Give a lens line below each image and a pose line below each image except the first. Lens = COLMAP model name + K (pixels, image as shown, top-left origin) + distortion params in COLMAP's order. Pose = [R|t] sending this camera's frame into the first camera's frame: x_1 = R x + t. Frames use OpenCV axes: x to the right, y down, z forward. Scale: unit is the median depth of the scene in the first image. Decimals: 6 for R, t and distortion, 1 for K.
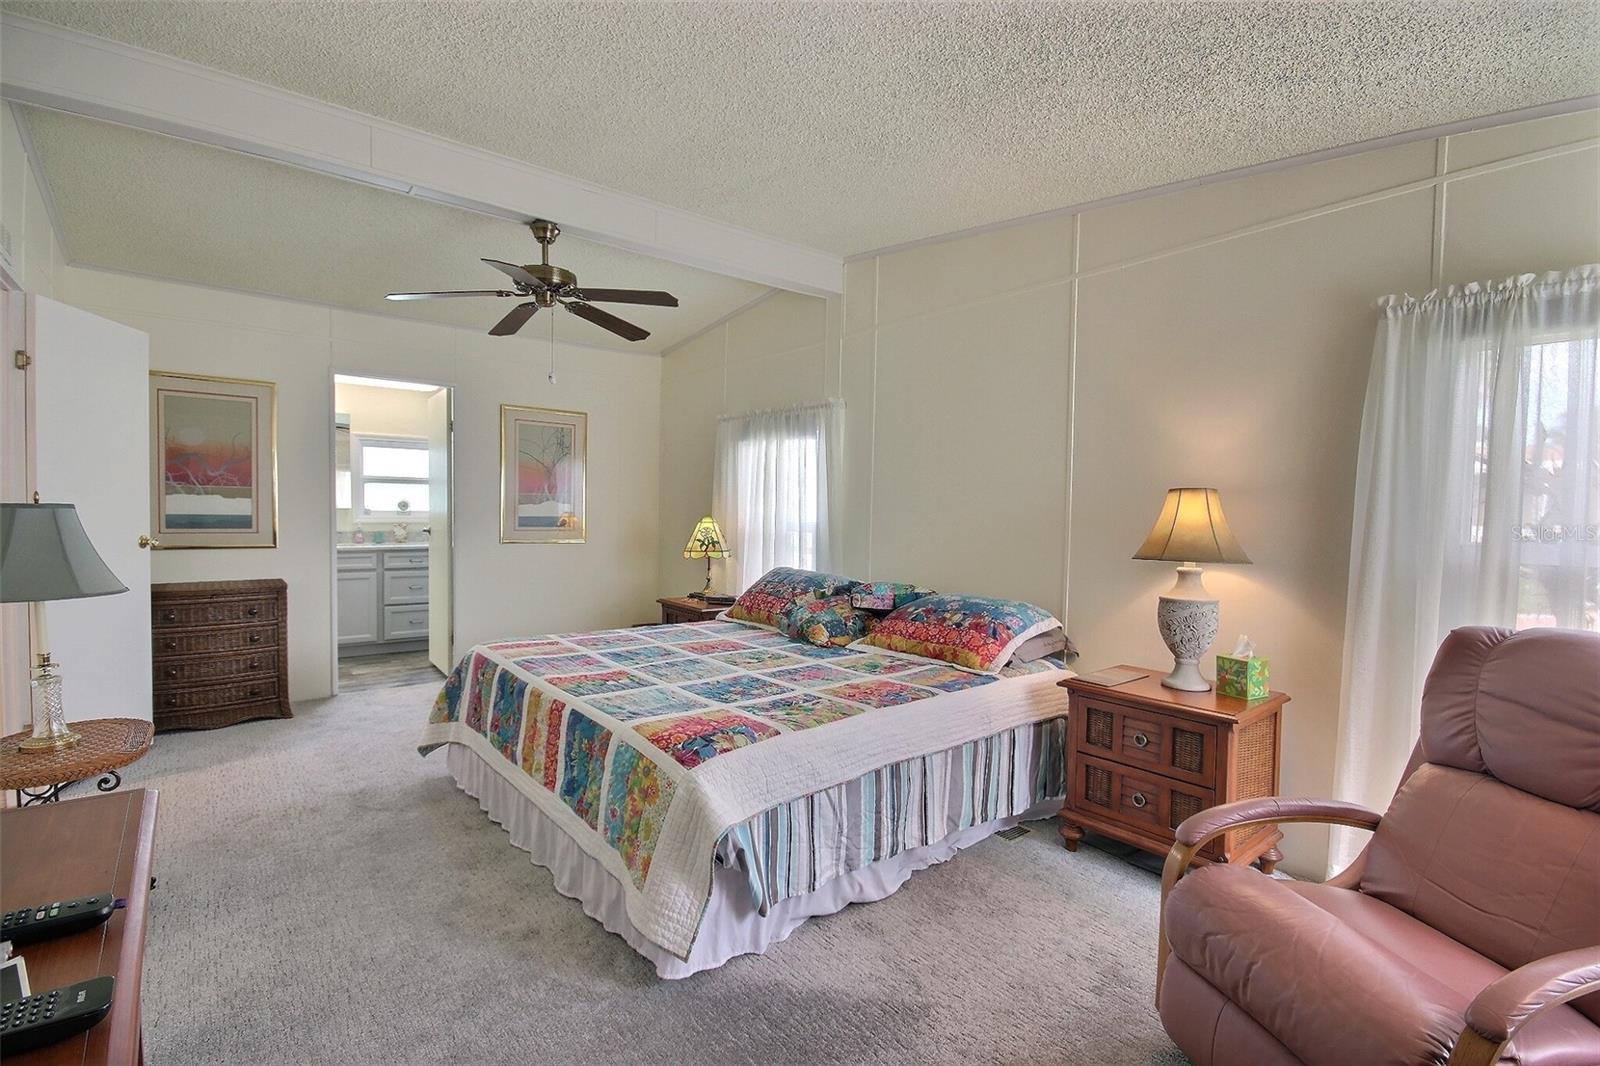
lens RADIAL K [[737.3, 0, 791.1], [0, 737.3, 544.6], [0, 0, 1]] dist [0.007842, -0.010665]
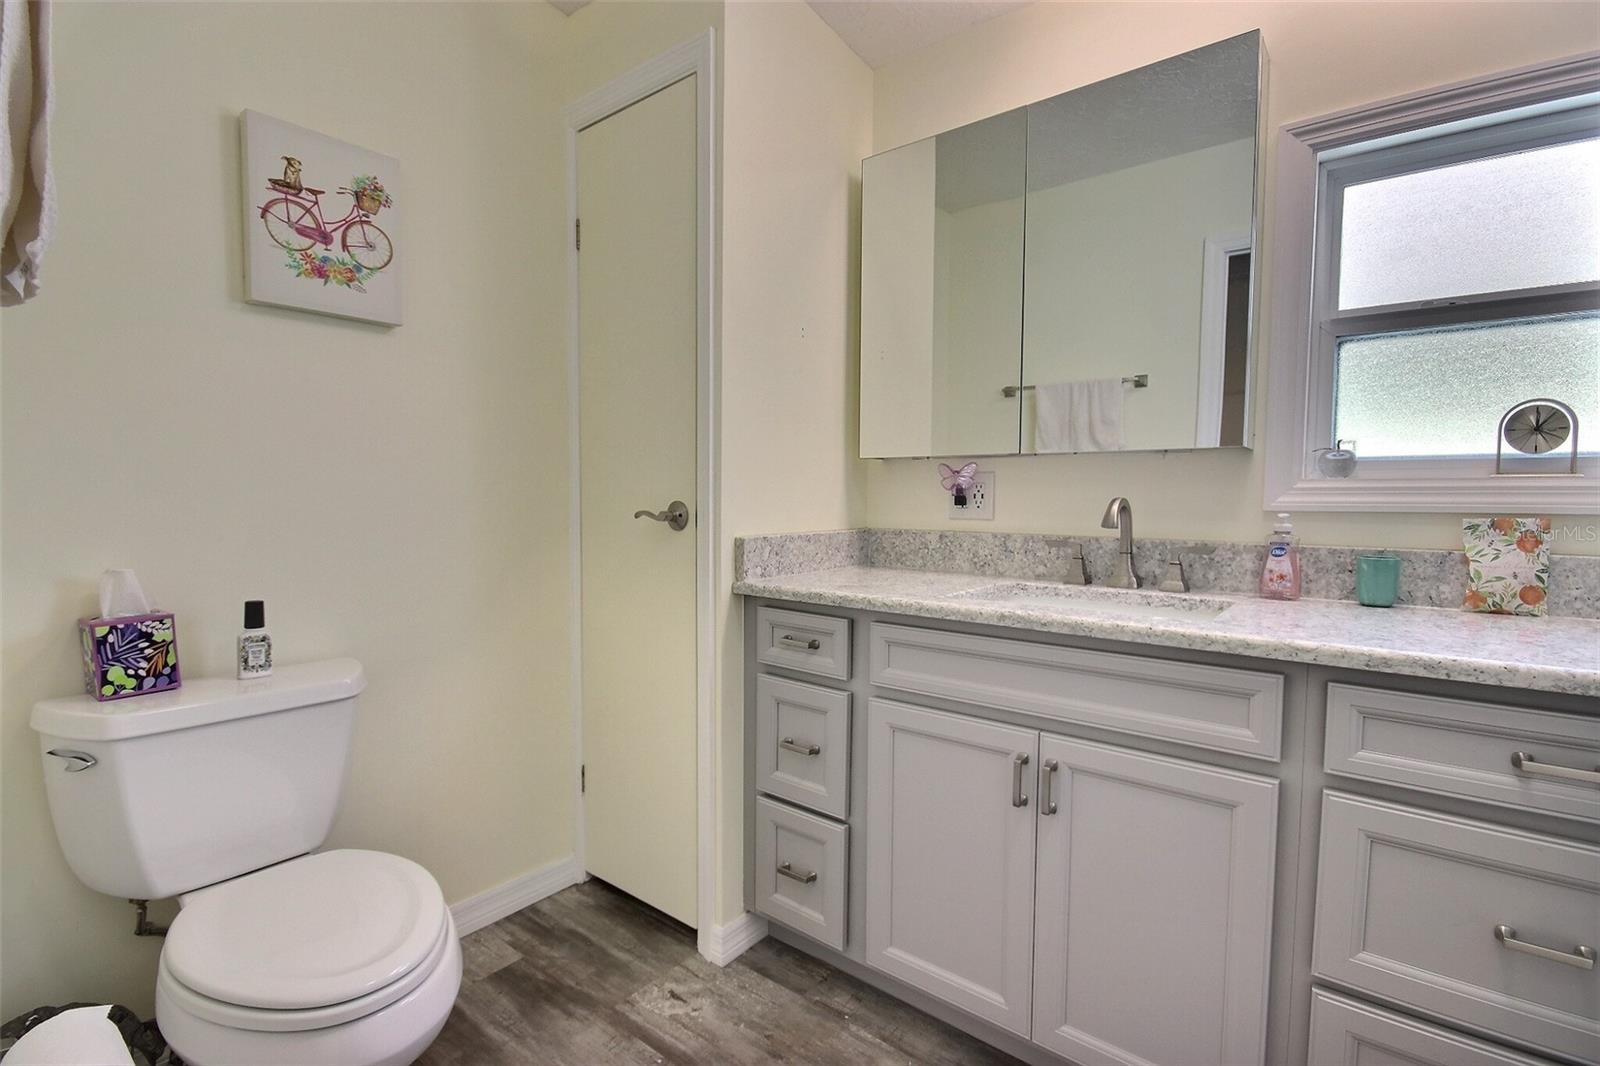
lens RADIAL K [[737.3, 0, 805.9], [0, 737.3, 530.6], [0, 0, 1]] dist [0.007842, -0.010665]
pose [[0.224821, 0.044229, -0.973396, -0.381605], [-0.044225, 0.998403, 0.035151, -0.023894], [0.973396, 0.035146, 0.226418, 0.778699]]
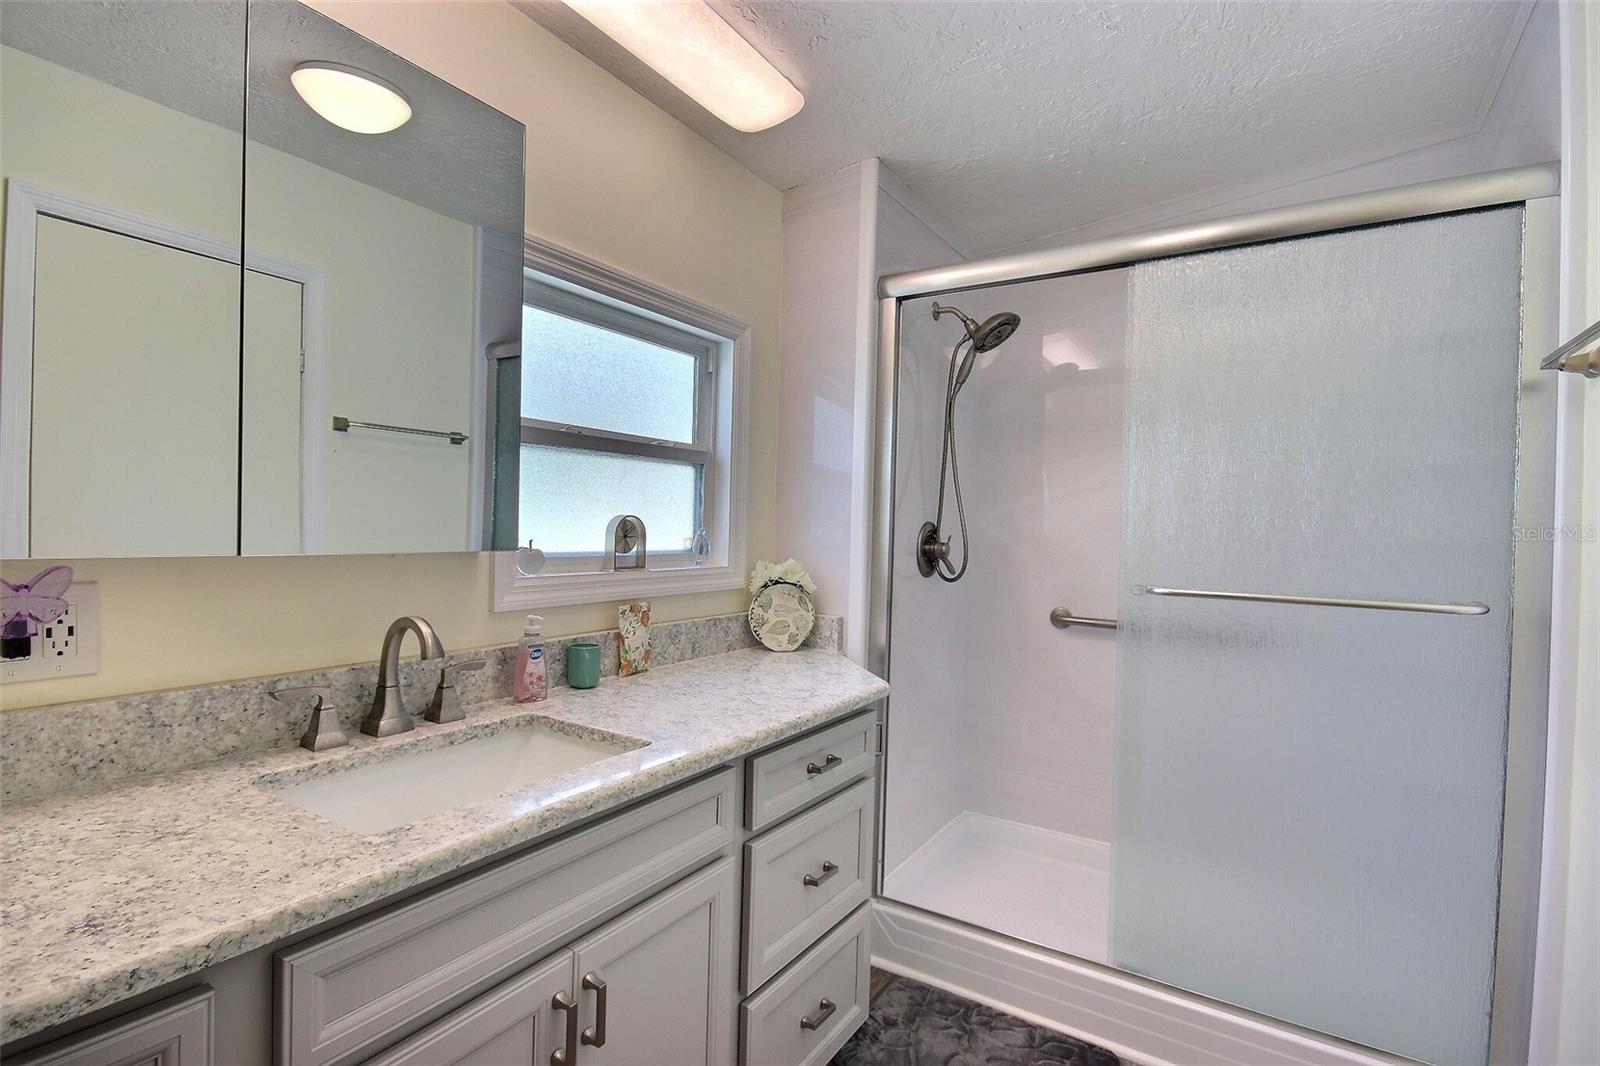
lens RADIAL K [[737.3, 0, 813.0], [0, 737.3, 537.5], [0, 0, 1]] dist [0.007842, -0.010665]
pose [[0.949992, 0.015955, 0.311865, -0.558603], [-0.007767, 0.999592, -0.027481, -0.046286], [-0.312176, 0.023684, 0.949729, 0.725881]]
